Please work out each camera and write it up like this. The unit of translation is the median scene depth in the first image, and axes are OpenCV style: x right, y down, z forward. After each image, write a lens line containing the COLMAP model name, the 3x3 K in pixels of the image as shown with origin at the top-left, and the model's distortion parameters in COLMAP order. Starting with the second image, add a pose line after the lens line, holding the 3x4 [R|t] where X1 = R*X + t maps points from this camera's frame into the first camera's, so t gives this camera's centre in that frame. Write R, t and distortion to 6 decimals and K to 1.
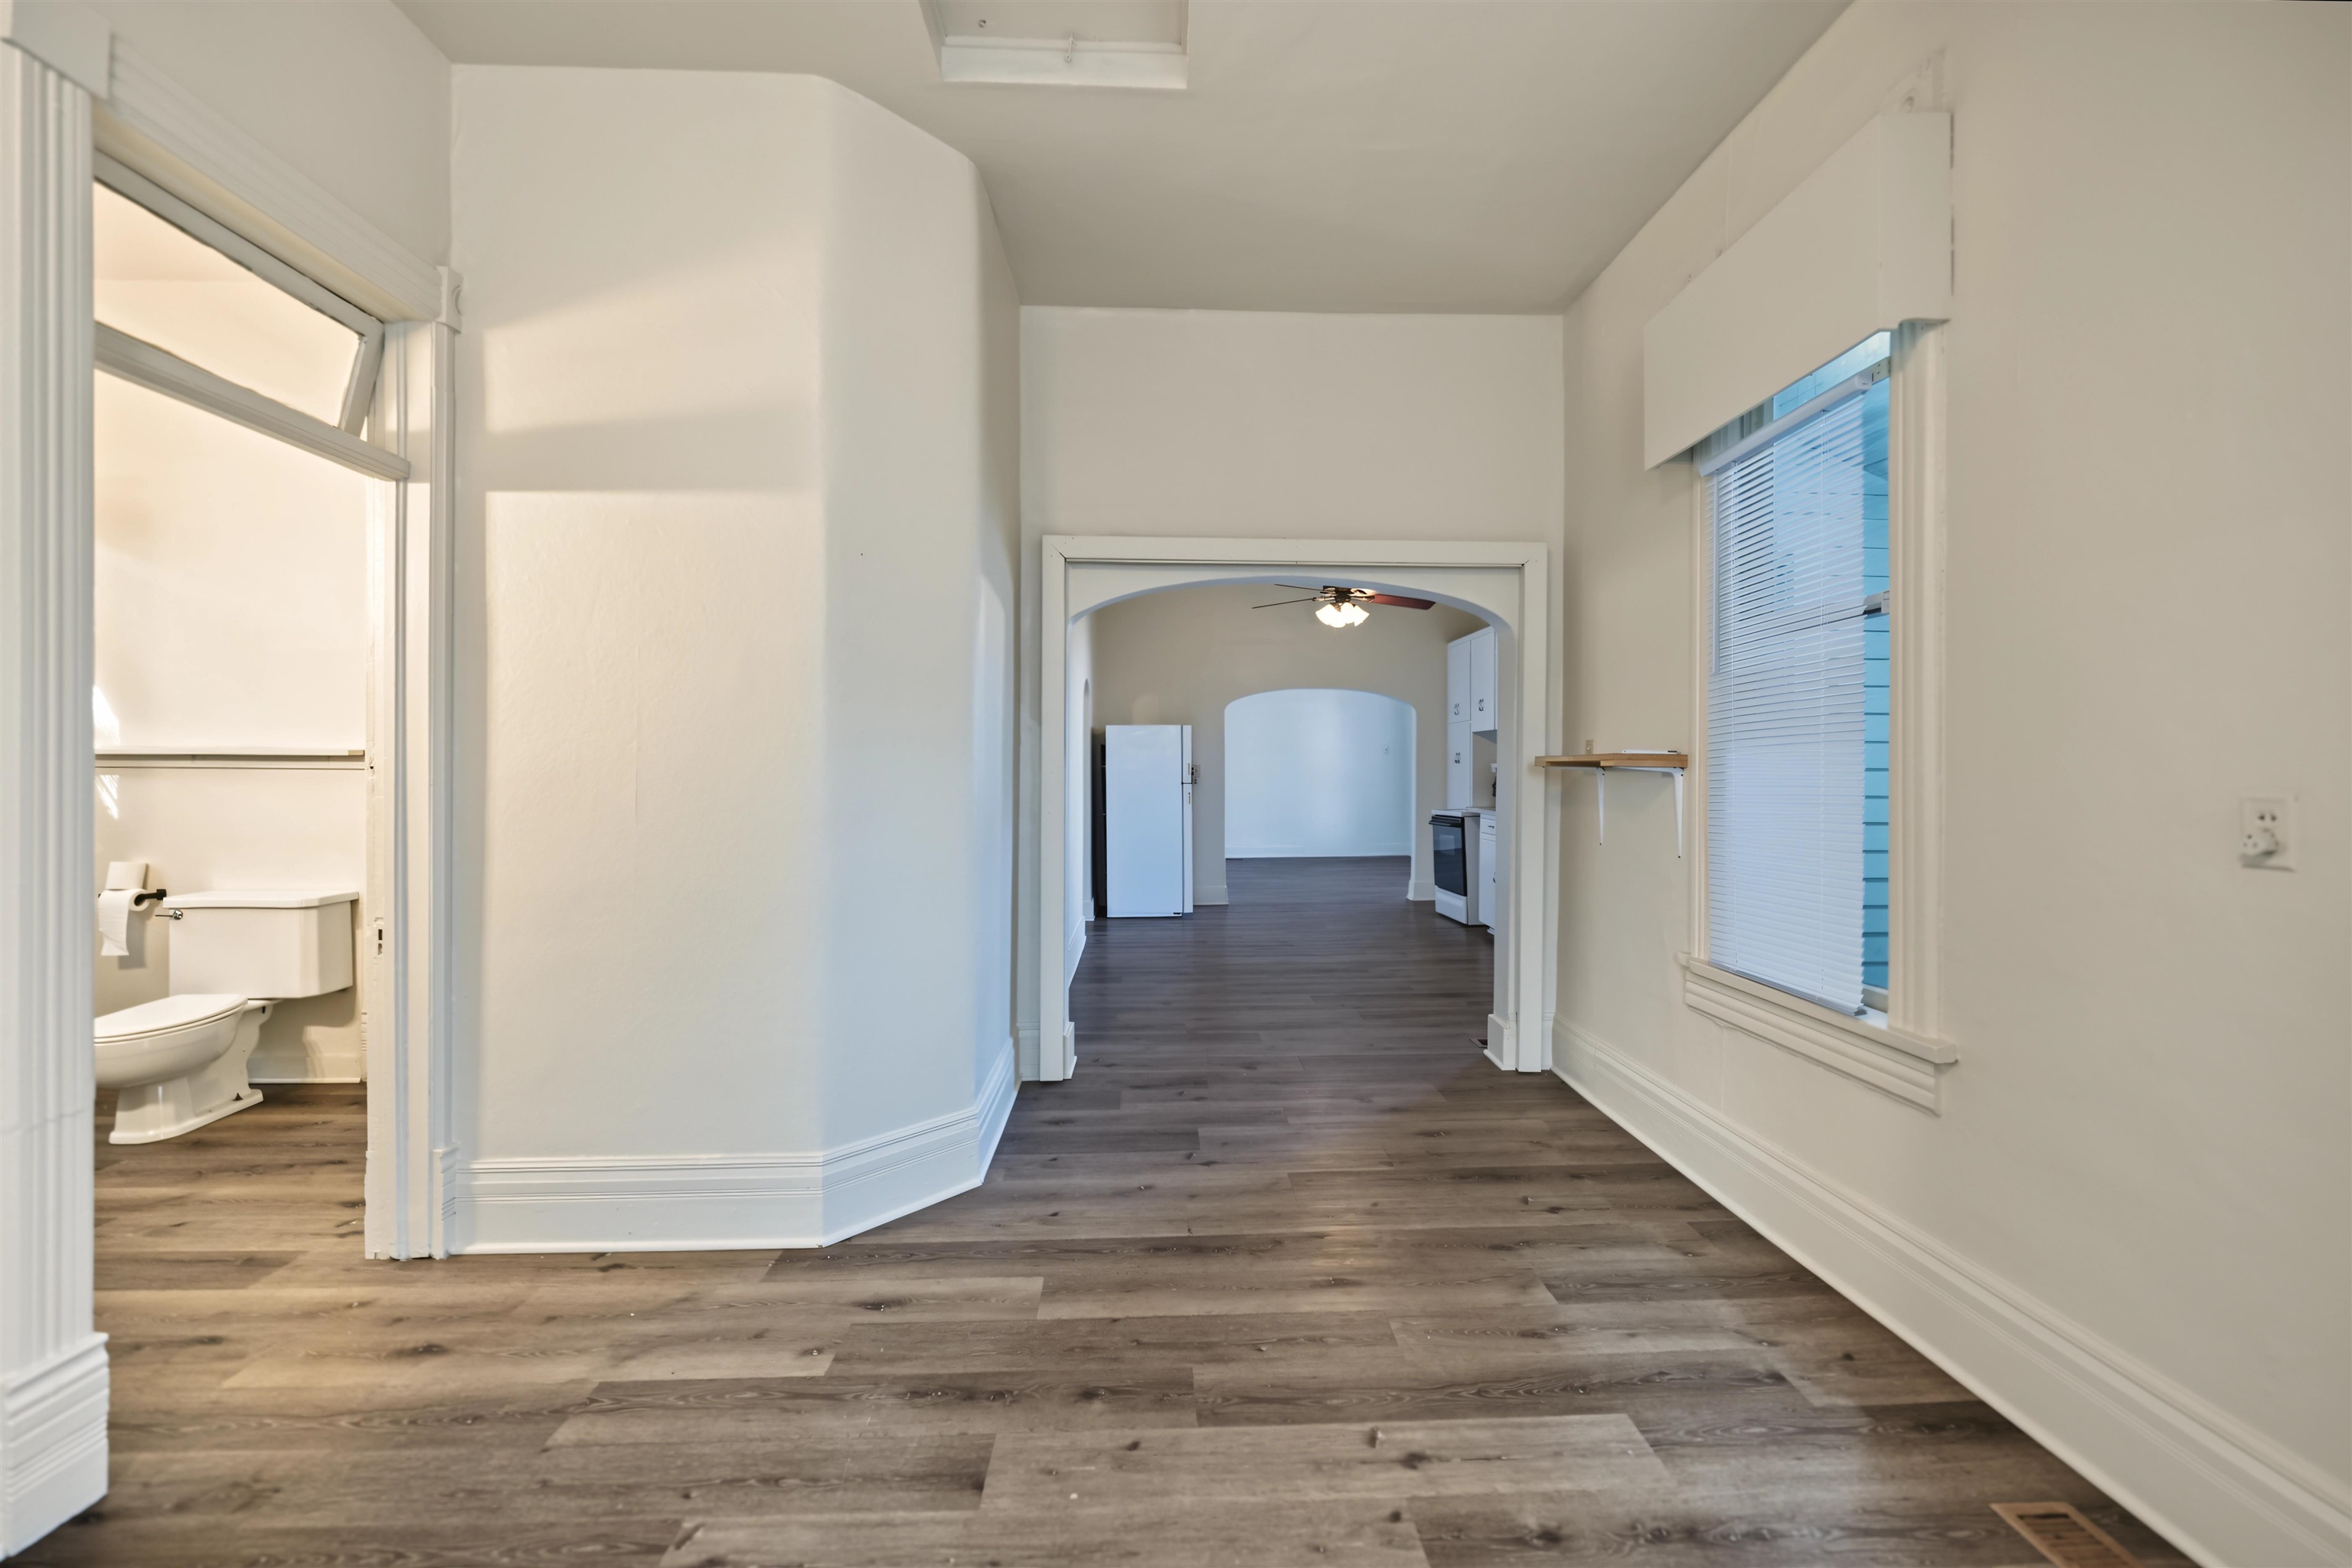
lens RADIAL K [[918.6, 0, 1188.0], [0, 918.6, 770.0], [0, 0, 1]] dist [0.002407, -0.000238]
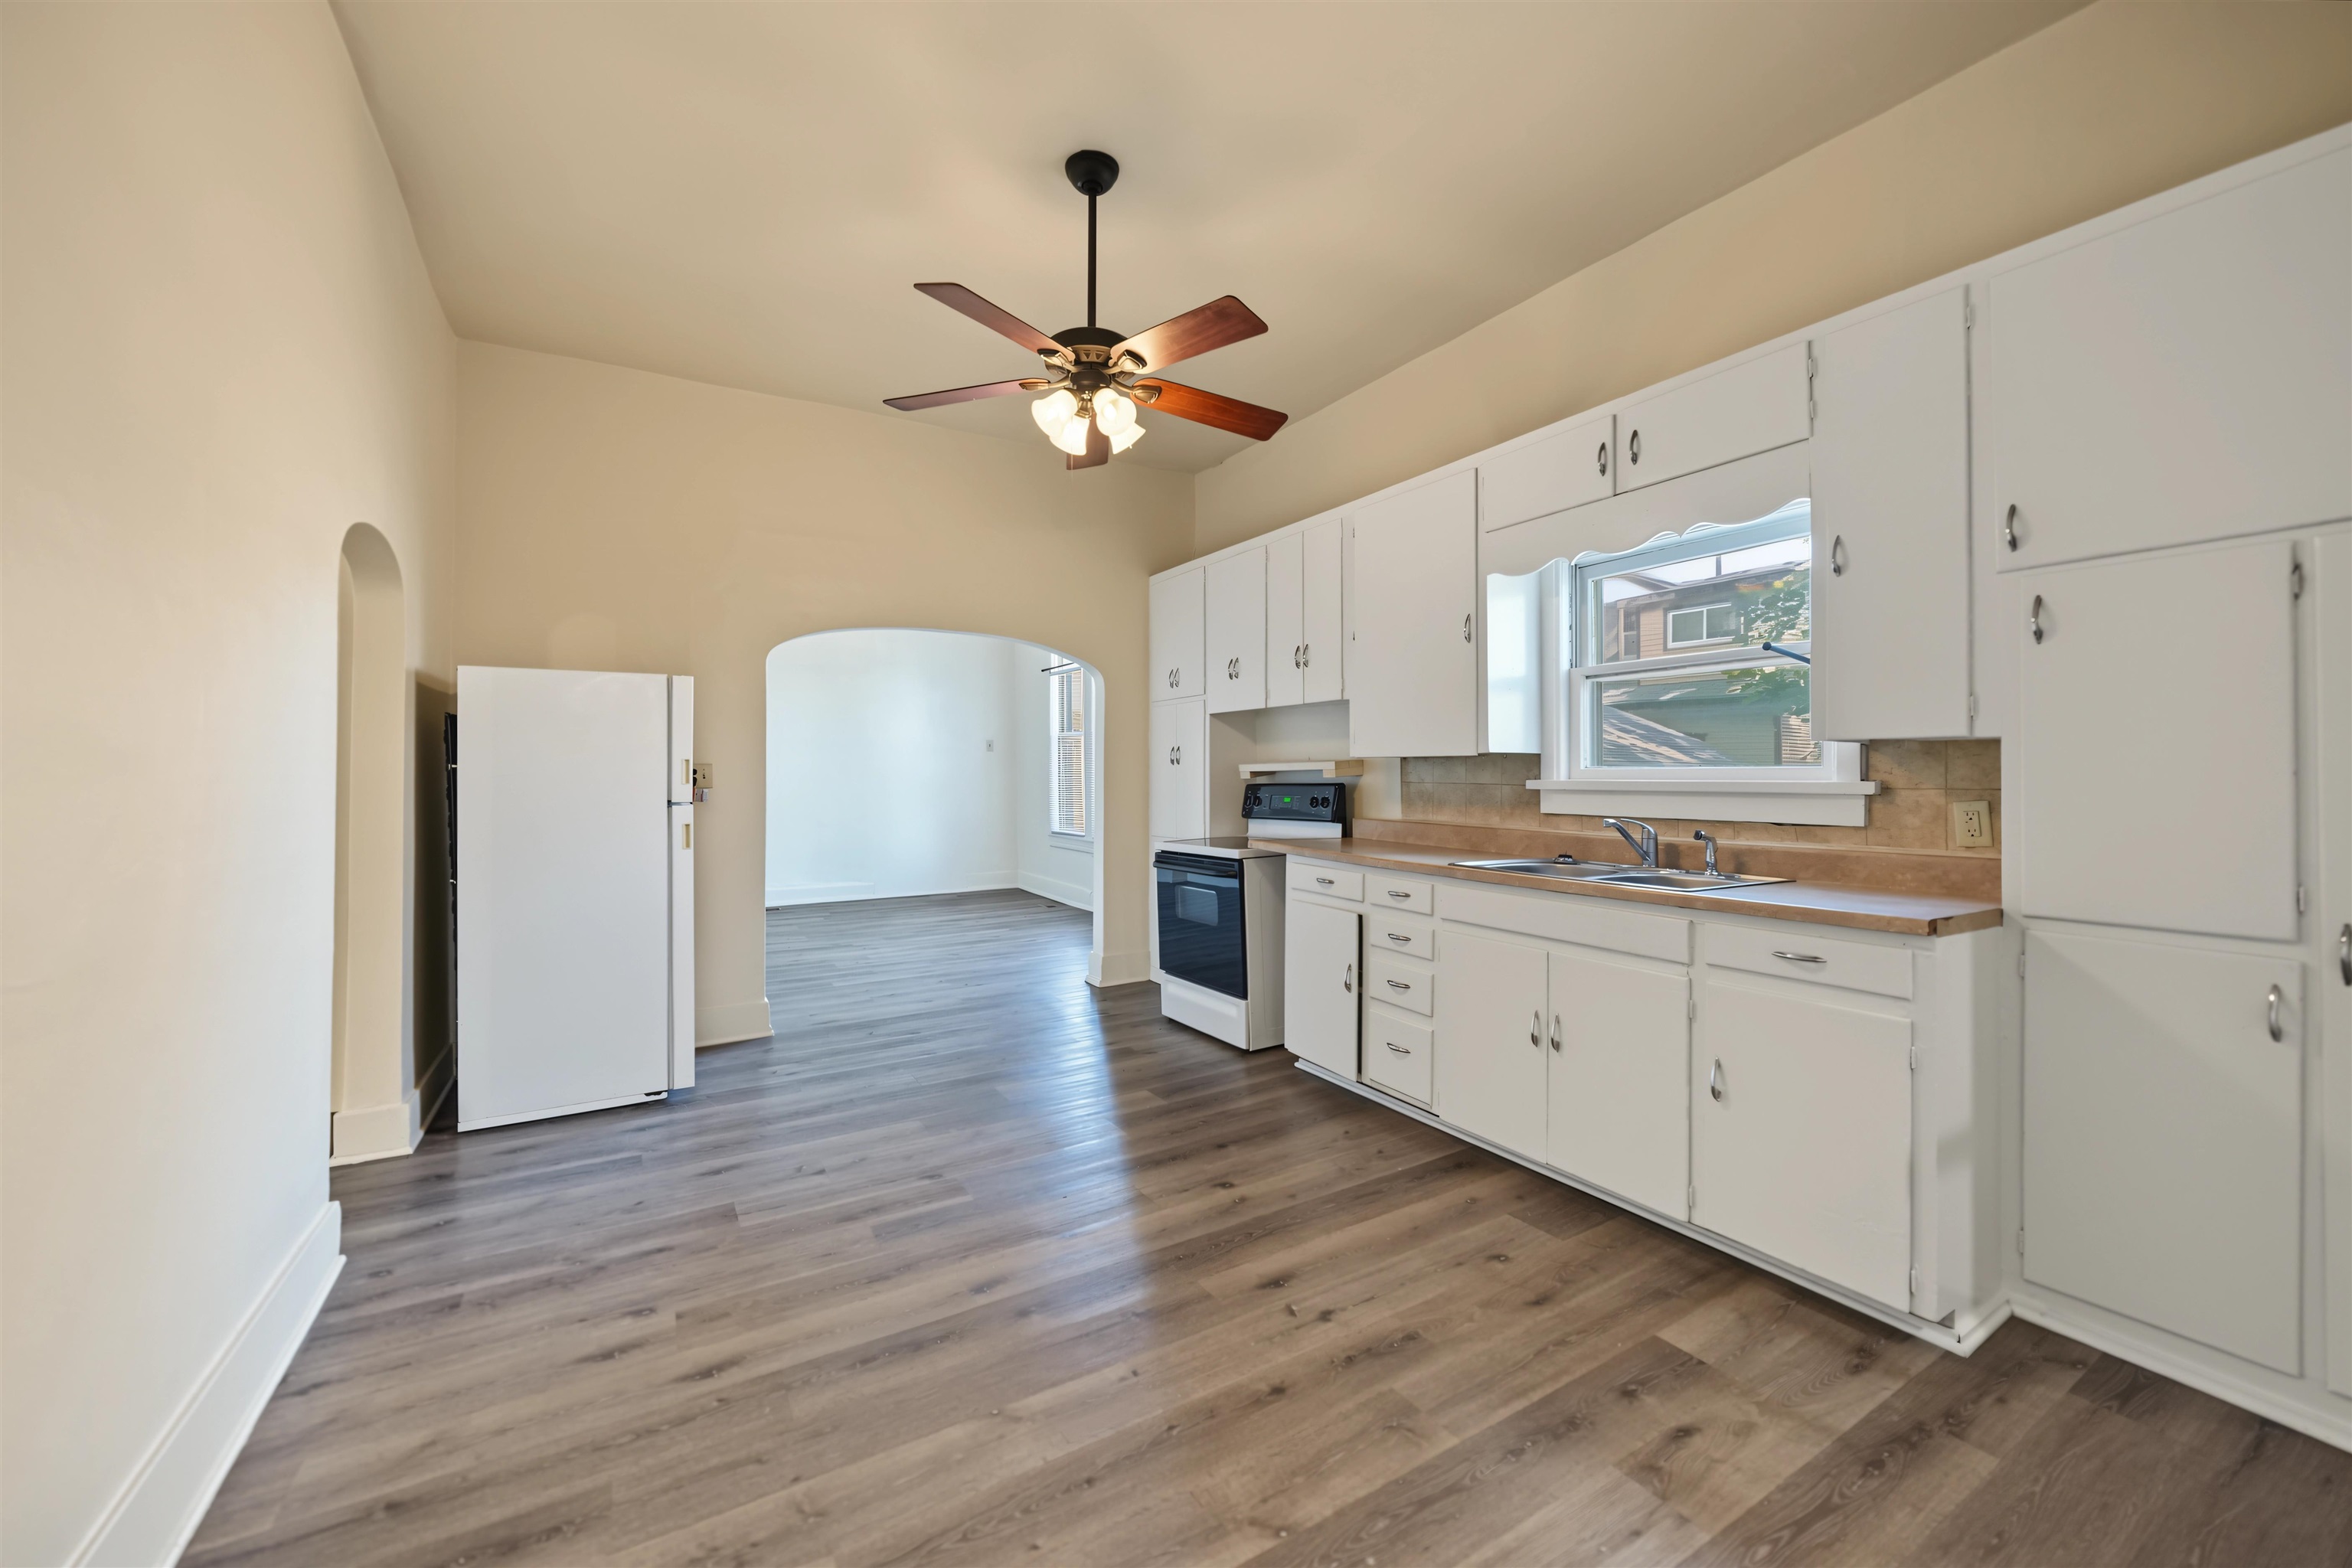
lens RADIAL K [[918.6, 0, 1178.7], [0, 918.6, 771.6], [0, 0, 1]] dist [0.002407, -0.000238]
pose [[0.878848, 0.004510, 0.477080, -0.006116], [-0.004326, 0.999990, -0.001484, -0.002123], [-0.477081, -0.000759, 0.878859, 1.356508]]
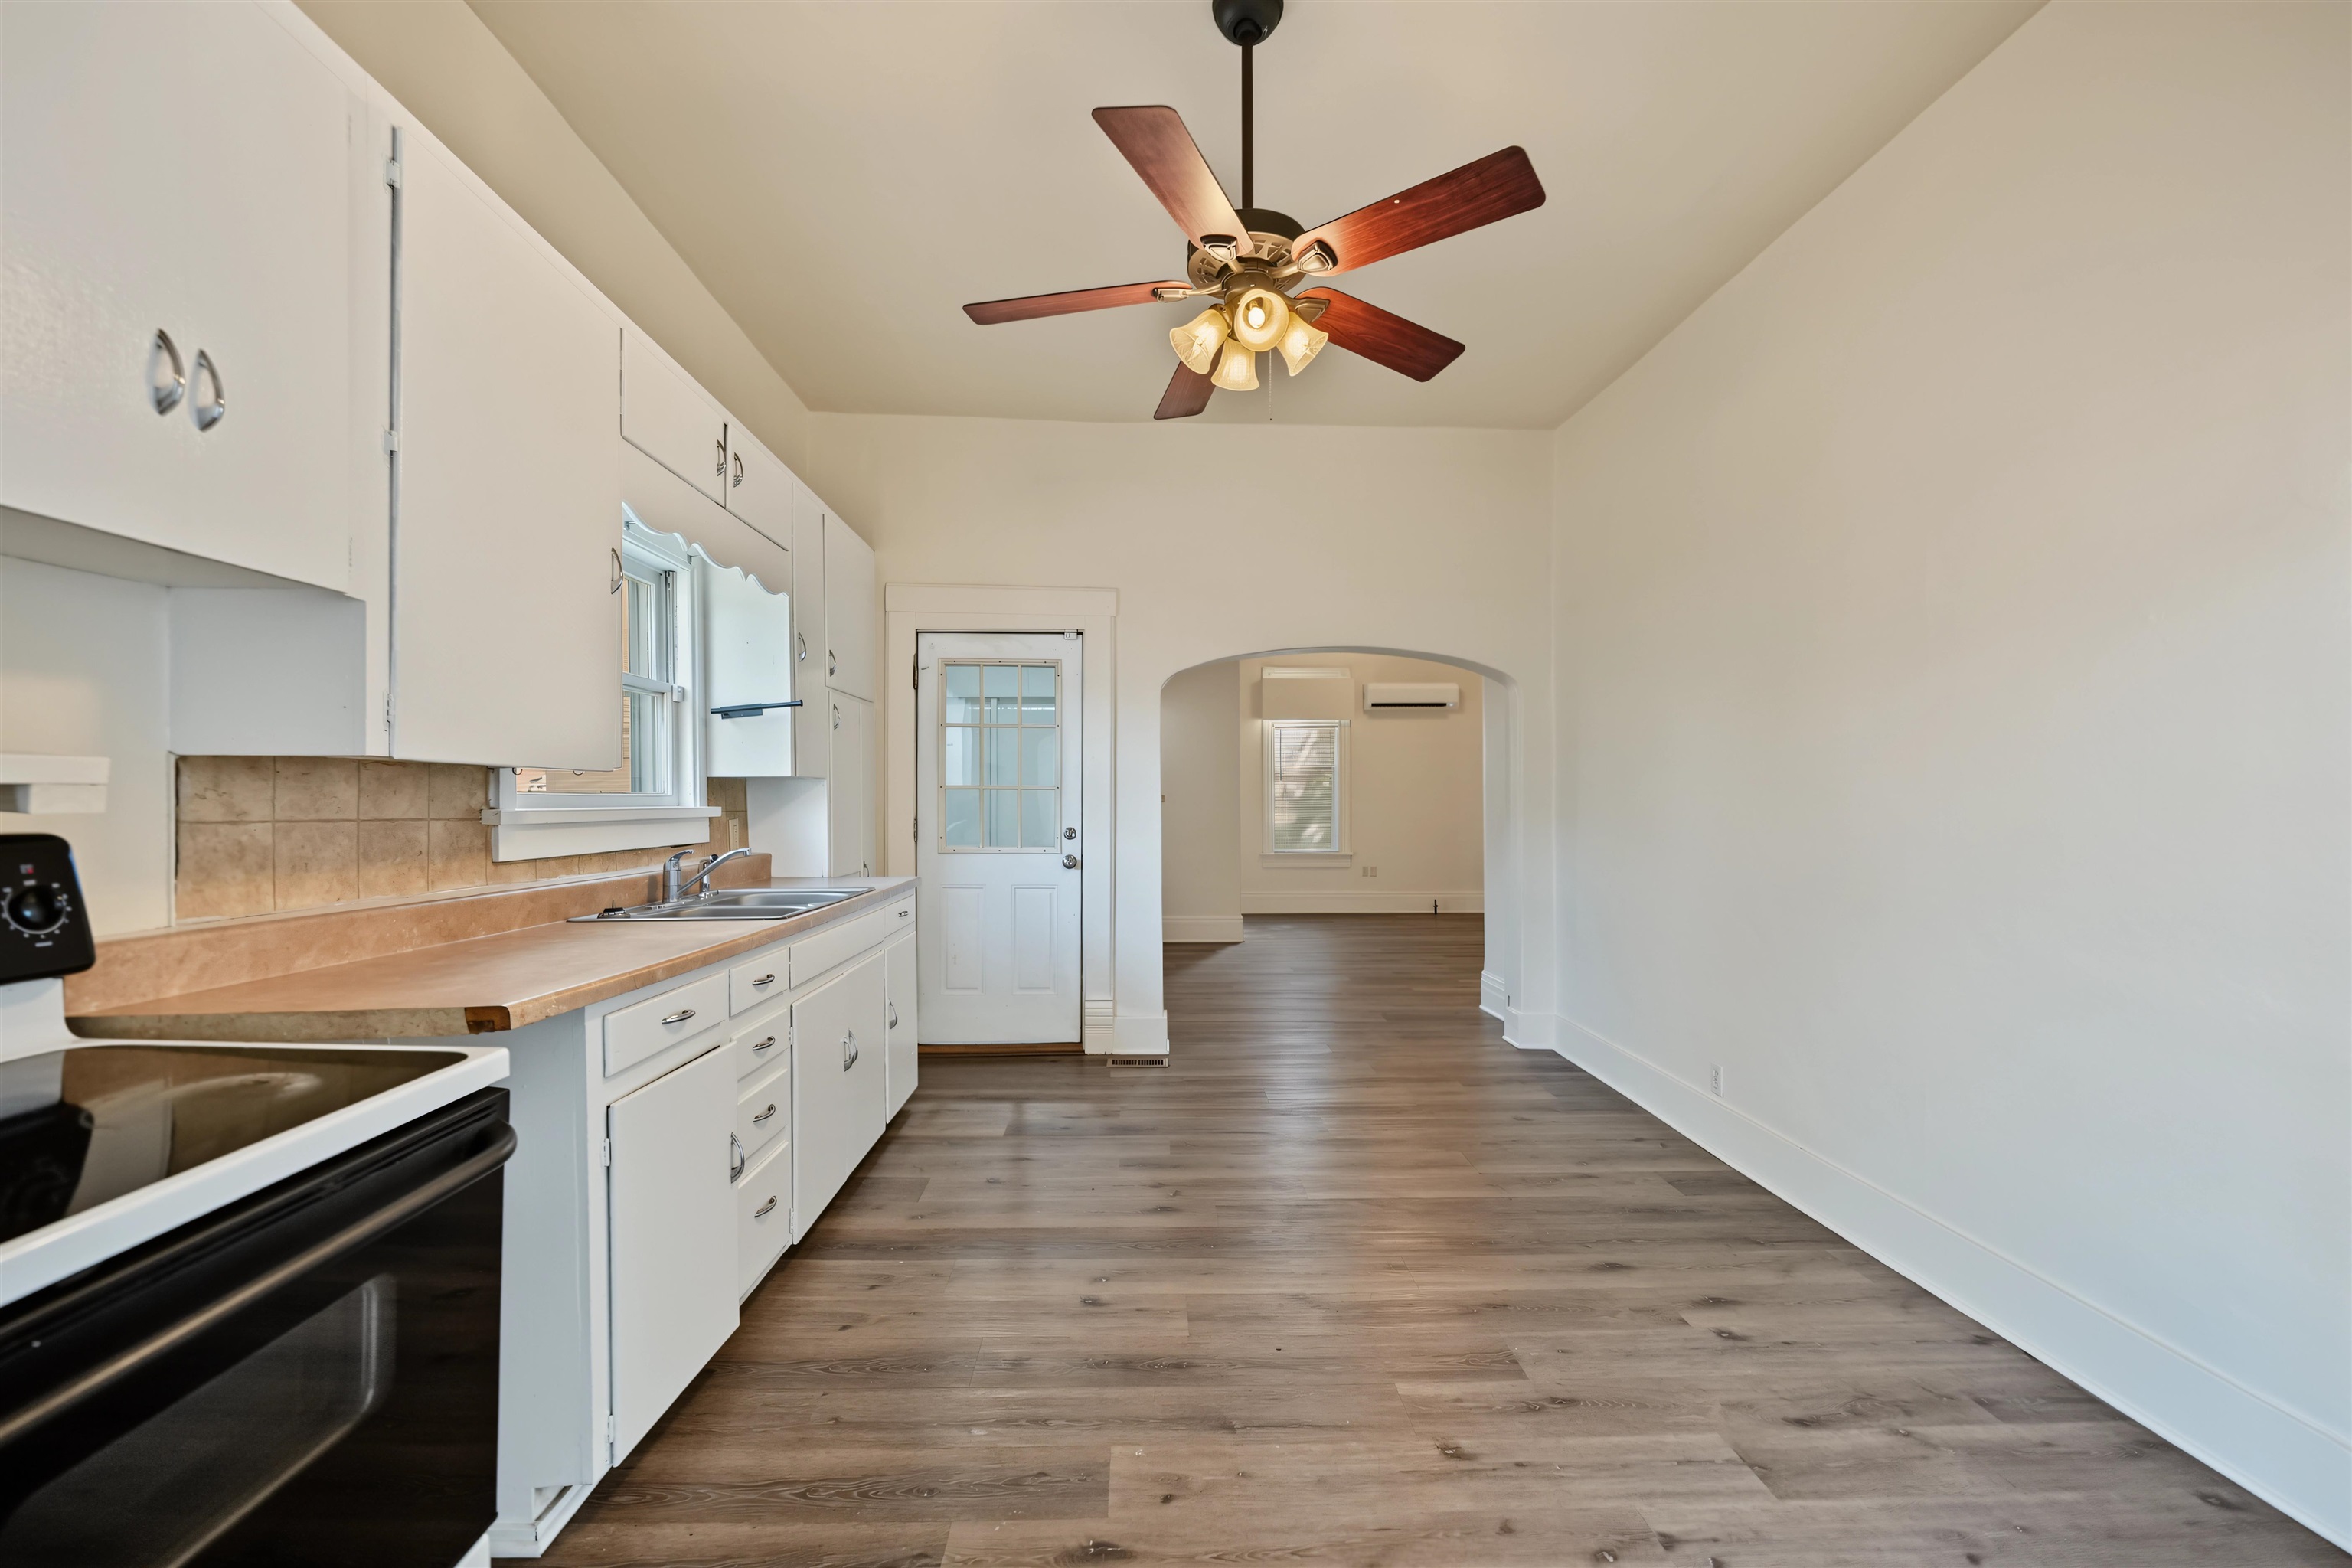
lens RADIAL K [[918.6, 0, 1190.3], [0, 918.6, 798.0], [0, 0, 1]] dist [0.002407, -0.000238]
pose [[-0.999916, -0.000566, -0.012913, 0.440185], [-0.000485, 0.999980, -0.006333, -0.000427], [0.012916, -0.006326, -0.999897, 3.037942]]
